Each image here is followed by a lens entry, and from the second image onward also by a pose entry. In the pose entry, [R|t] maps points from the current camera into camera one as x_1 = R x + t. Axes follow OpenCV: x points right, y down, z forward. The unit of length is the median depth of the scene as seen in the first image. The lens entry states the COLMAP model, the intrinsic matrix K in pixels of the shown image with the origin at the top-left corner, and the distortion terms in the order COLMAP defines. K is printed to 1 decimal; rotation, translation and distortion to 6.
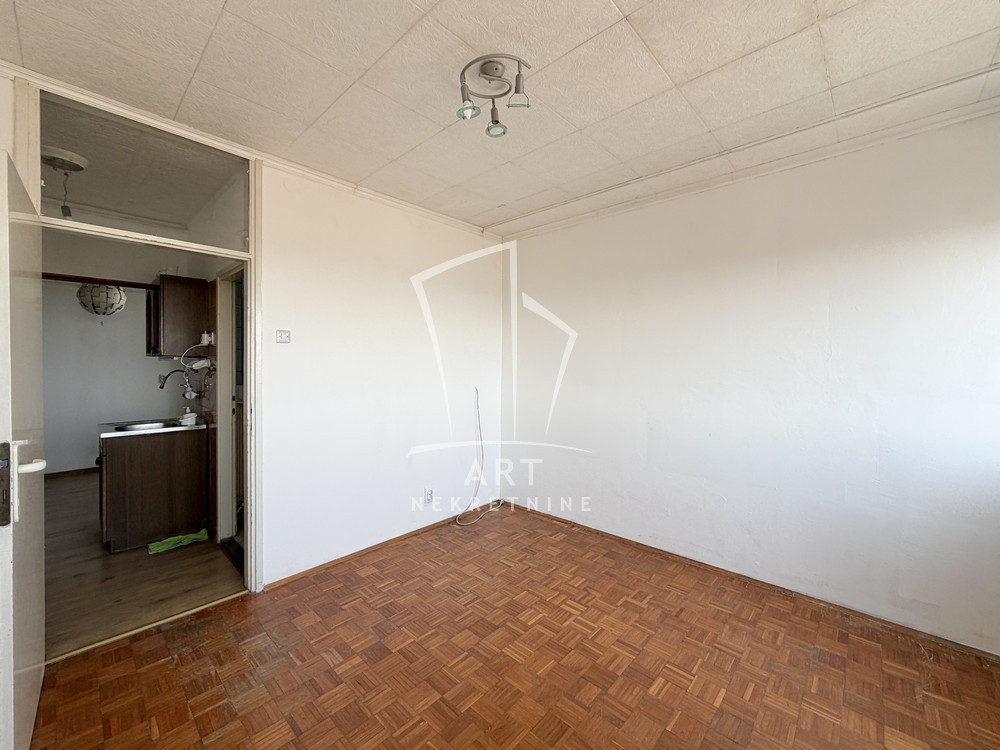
lens RADIAL K [[405.6, 0, 500.0], [0, 405.6, 375.0], [0, 0, 1]] dist [0.003772, 0.000259]
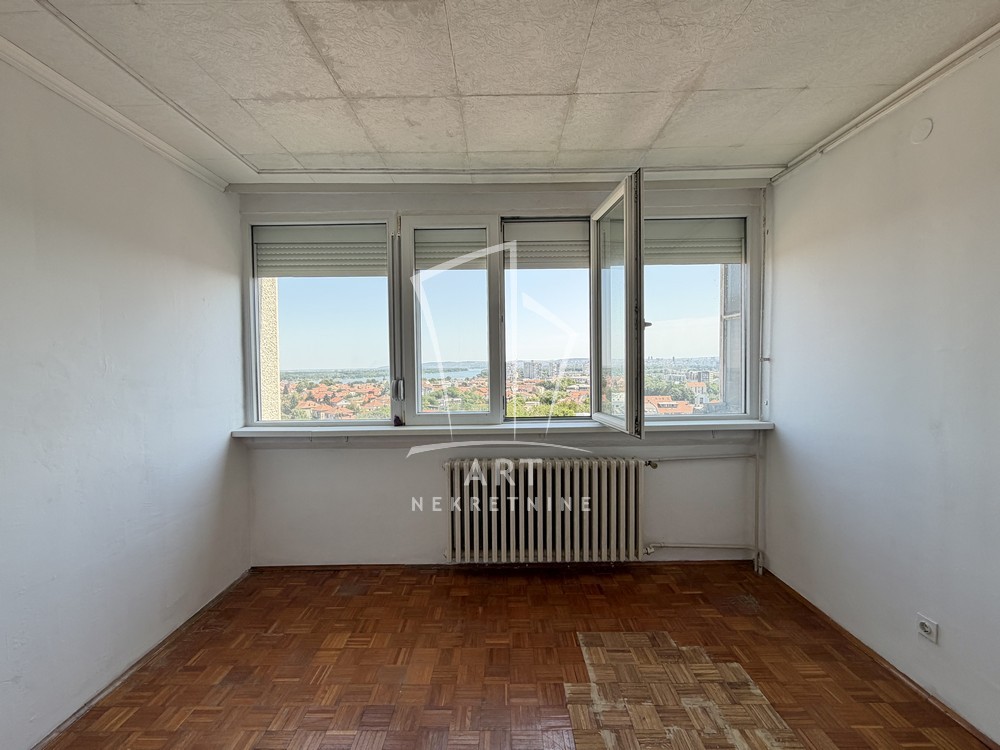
lens RADIAL K [[420.3, 0, 495.3], [0, 420.3, 377.2], [0, 0, 1]] dist [0.000502, 0.000145]
pose [[-0.679443, -0.020468, 0.733443, -0.296103], [0.024527, 0.998419, 0.050584, -0.057547], [-0.733319, 0.052358, -0.677866, 0.974162]]
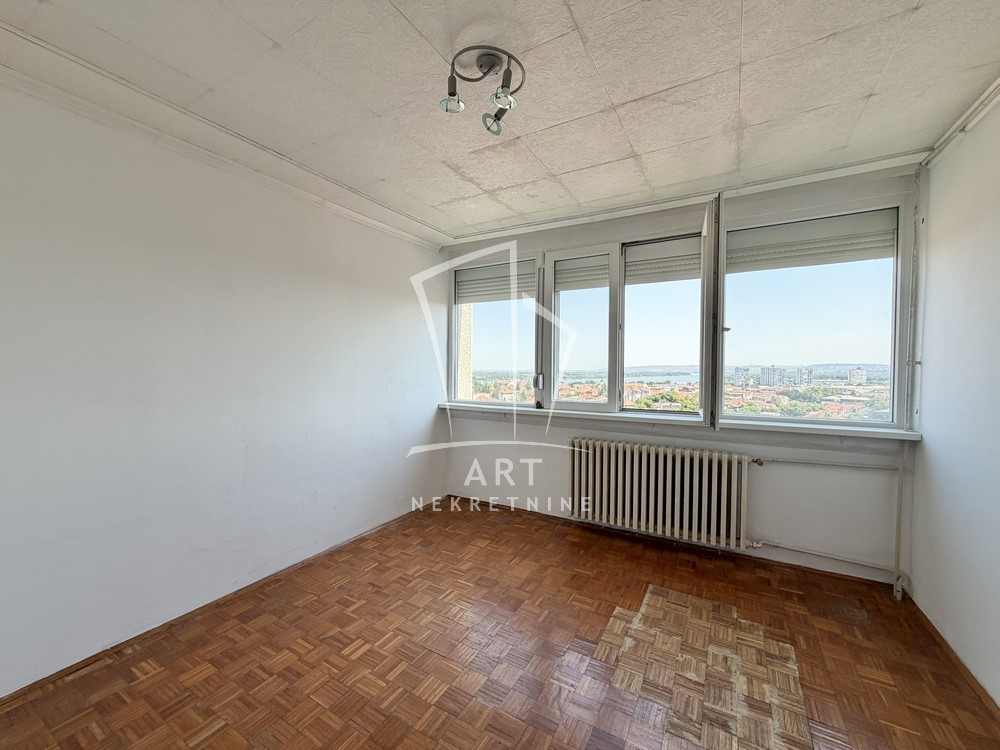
lens RADIAL K [[399.2, 0, 495.6], [0, 399.2, 376.8], [0, 0, 1]] dist [0.001224, 0.000176]
pose [[-0.223498, -0.031633, 0.974191, -0.695913], [0.012721, 0.999293, 0.035366, -0.042494], [-0.974621, 0.020297, -0.222938, 0.869984]]
